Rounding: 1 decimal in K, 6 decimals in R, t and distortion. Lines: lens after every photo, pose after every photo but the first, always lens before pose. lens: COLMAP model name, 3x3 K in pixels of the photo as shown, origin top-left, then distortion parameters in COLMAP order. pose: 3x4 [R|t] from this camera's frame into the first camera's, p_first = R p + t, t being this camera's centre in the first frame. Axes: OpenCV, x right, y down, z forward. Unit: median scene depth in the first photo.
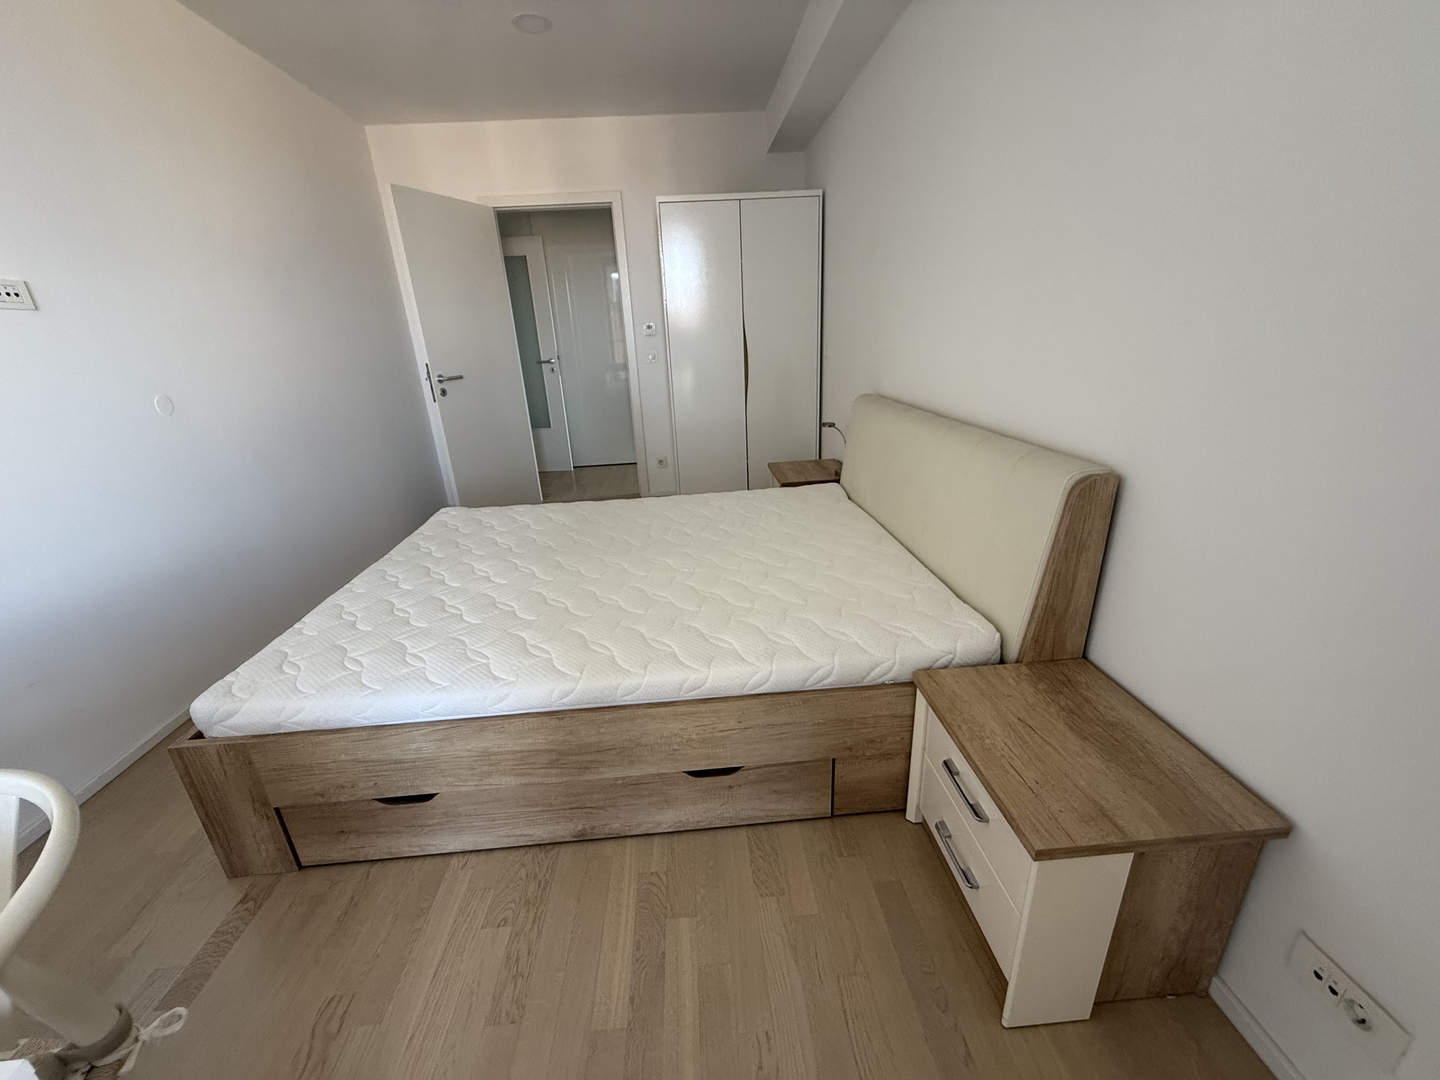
lens RADIAL K [[571.3, 0, 717.9], [0, 571.3, 543.6], [0, 0, 1]] dist [0.000518, 0.000198]
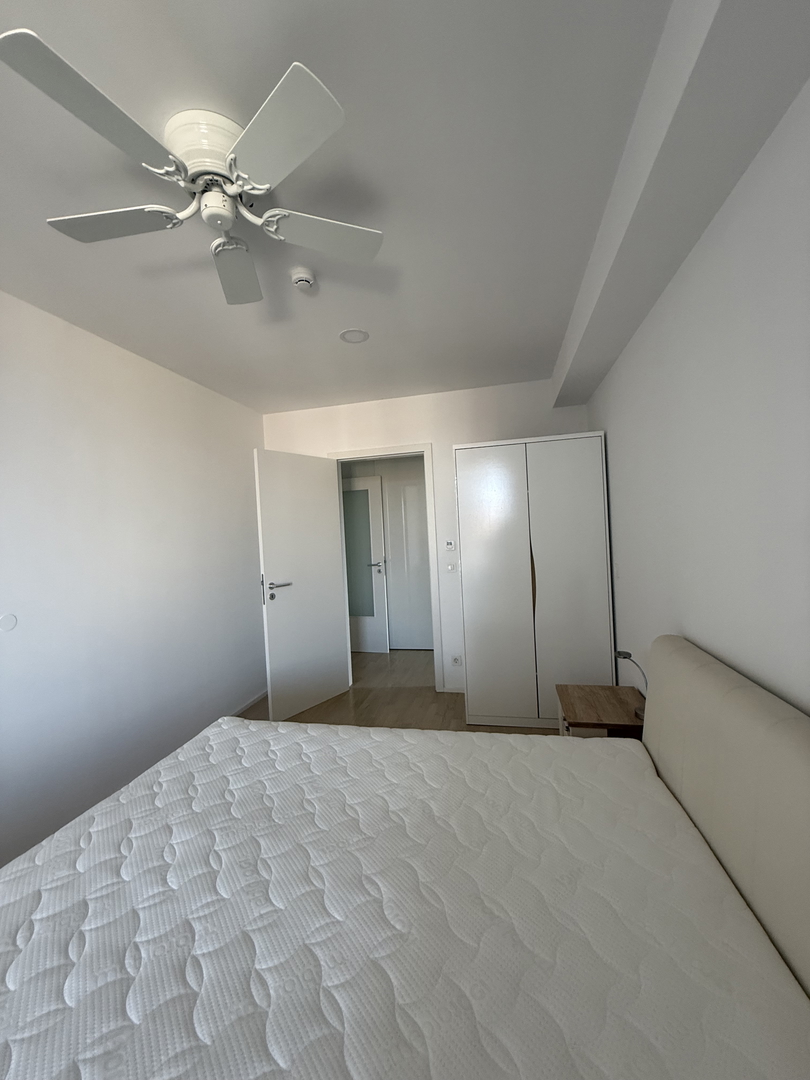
lens RADIAL K [[428.5, 0, 403.2], [0, 428.5, 536.4], [0, 0, 1]] dist [0.000518, 0.000198]
pose [[0.956548, 0.003201, -0.291556, 0.051409], [-0.099651, 0.943316, -0.316582, -0.123345], [0.274017, 0.331880, 0.902646, 0.207437]]
